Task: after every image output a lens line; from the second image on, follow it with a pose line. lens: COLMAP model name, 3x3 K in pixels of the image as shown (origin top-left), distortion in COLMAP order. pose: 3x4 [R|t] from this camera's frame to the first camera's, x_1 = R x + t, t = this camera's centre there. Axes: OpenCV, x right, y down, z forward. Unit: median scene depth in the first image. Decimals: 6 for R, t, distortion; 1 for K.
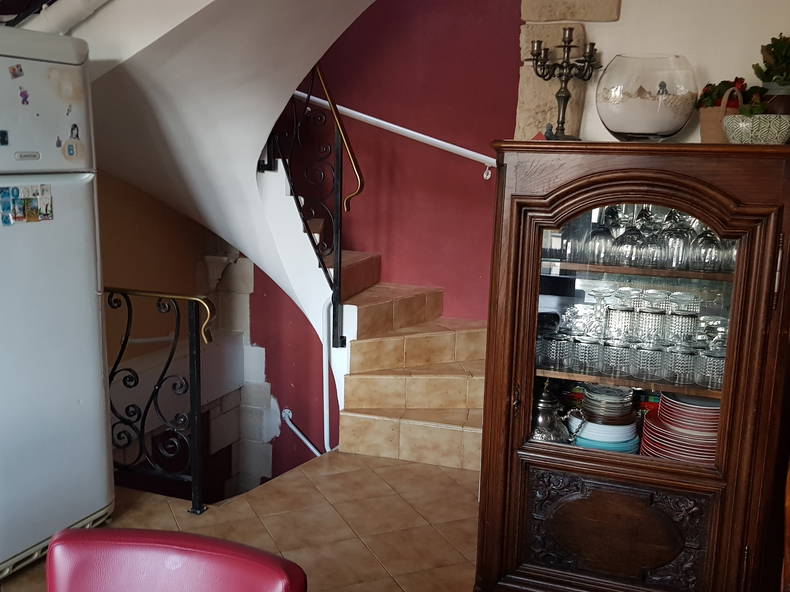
lens RADIAL K [[808.7, 0, 395.1], [0, 808.7, 294.5], [0, 0, 1]] dist [-0.001862, 0.000000]
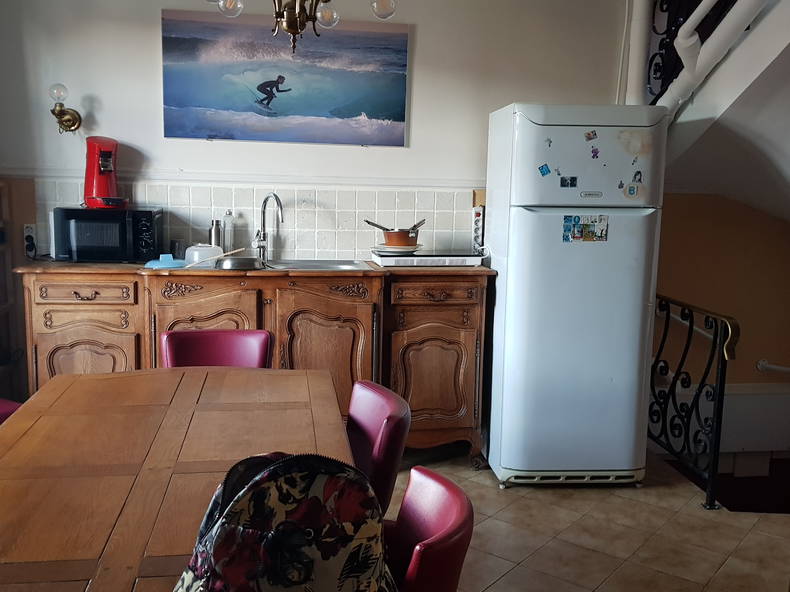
lens RADIAL K [[808.7, 0, 394.7], [0, 808.7, 297.7], [0, 0, 1]] dist [-0.001862, 0.000000]
pose [[0.463253, 0.116598, -0.878522, 0.624538], [-0.160958, 0.985890, 0.045973, -0.003265], [0.871487, 0.120108, 0.475484, 0.049777]]
